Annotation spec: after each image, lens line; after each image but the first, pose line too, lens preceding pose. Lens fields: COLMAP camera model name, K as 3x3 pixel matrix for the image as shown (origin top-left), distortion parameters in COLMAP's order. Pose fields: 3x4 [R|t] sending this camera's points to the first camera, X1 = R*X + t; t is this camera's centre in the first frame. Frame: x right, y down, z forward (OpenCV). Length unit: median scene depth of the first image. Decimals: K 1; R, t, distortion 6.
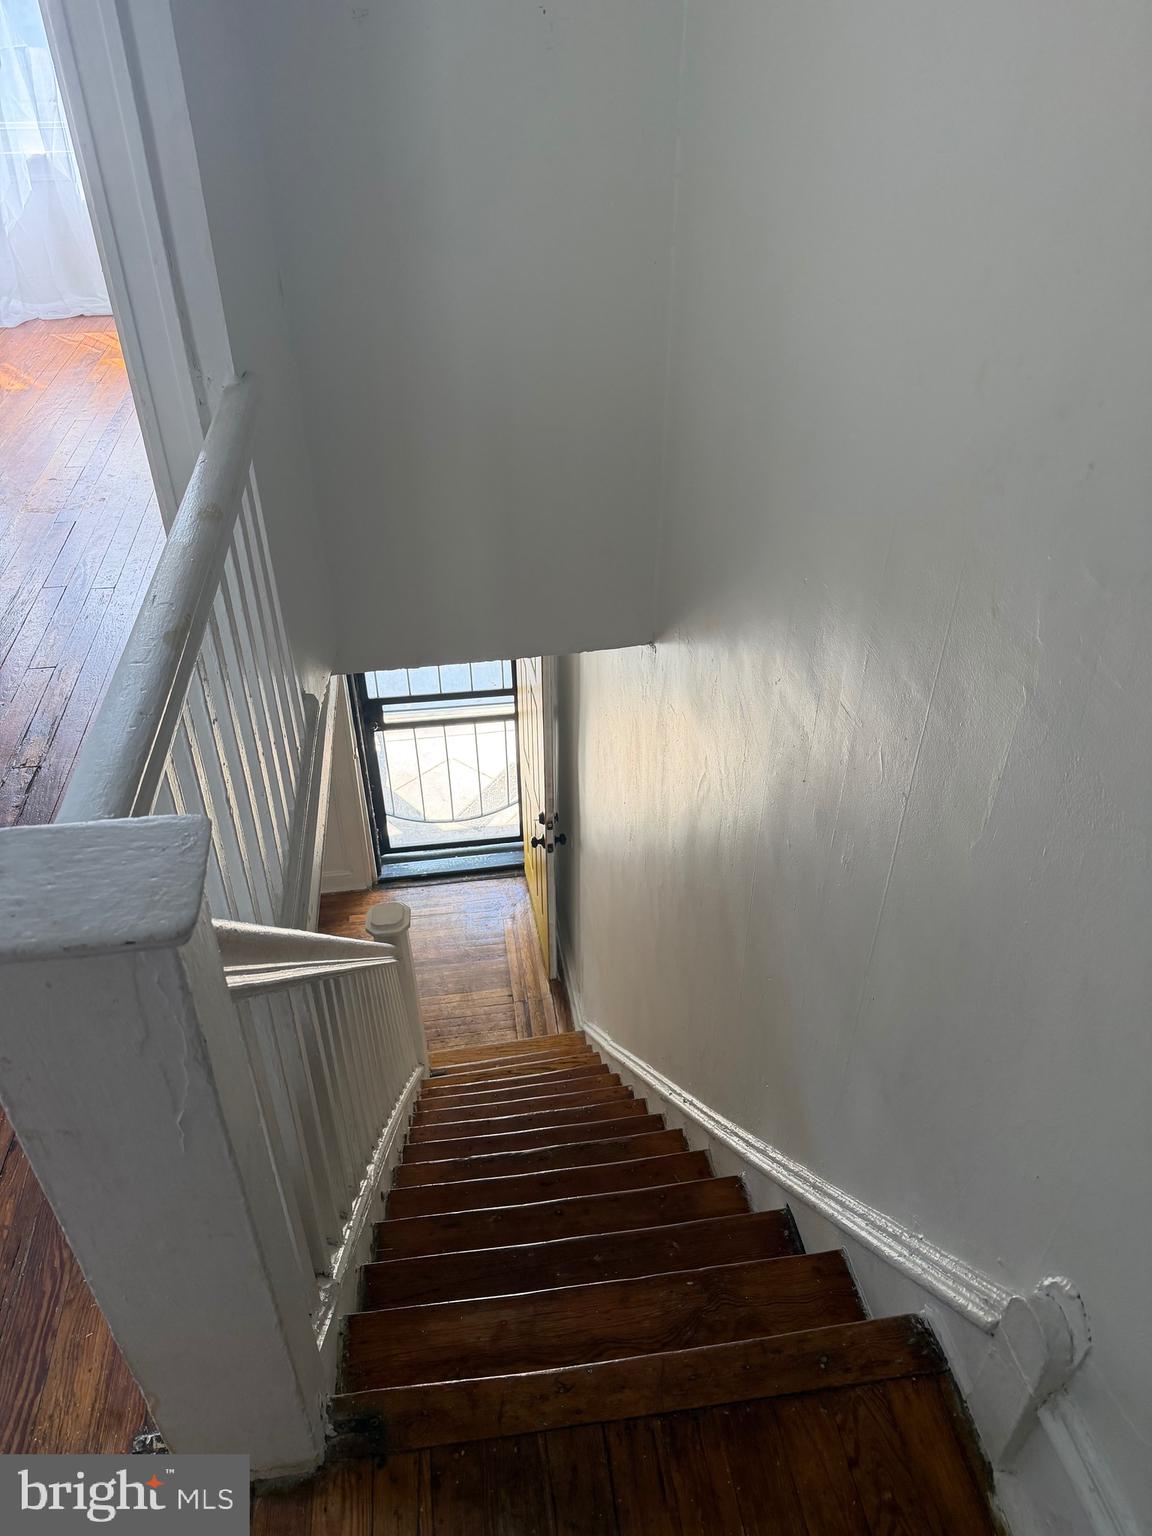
lens RADIAL K [[1082.7, 0, 605.6], [0, 1082.7, 773.2], [0, 0, 1]] dist [0.011121, 0.002135]
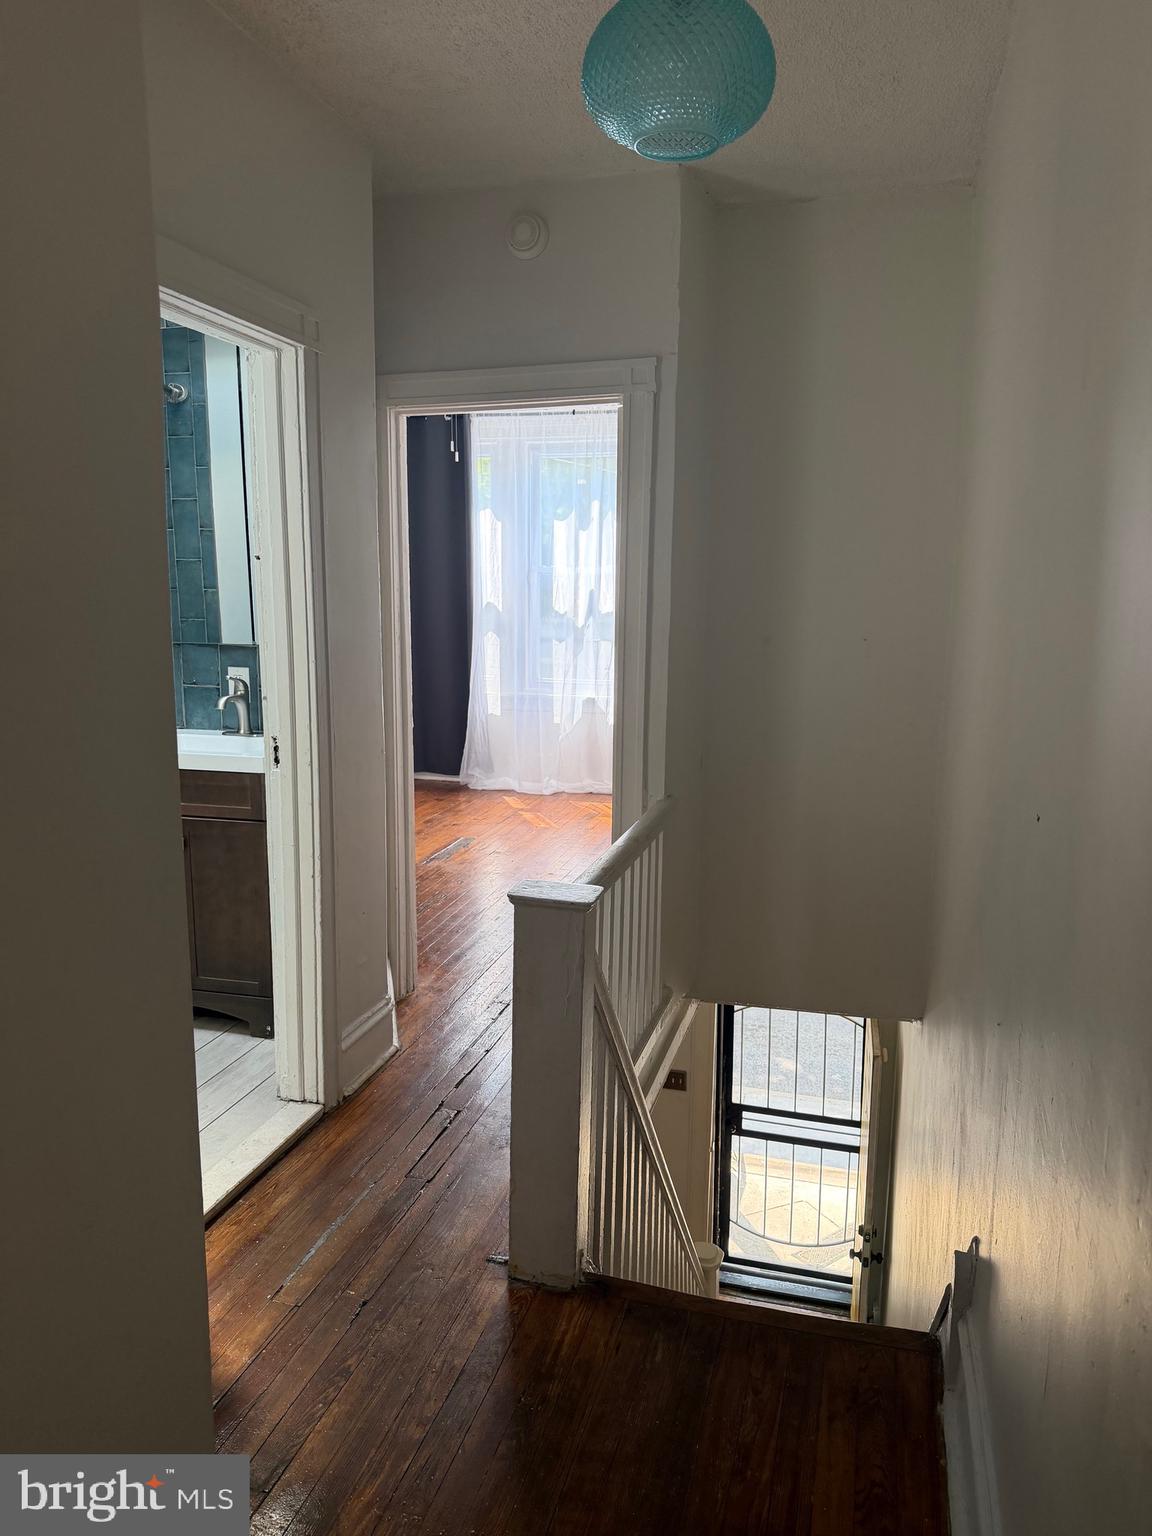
lens RADIAL K [[1069.1, 0, 576.0], [0, 1069.1, 807.2], [0, 0, 1]] dist [0.065247, 0.000435]
pose [[0.906520, 0.082506, -0.414021, 0.096972], [-0.246893, 0.899127, -0.361405, 0.122141], [0.342440, 0.429840, 0.835447, -0.199109]]
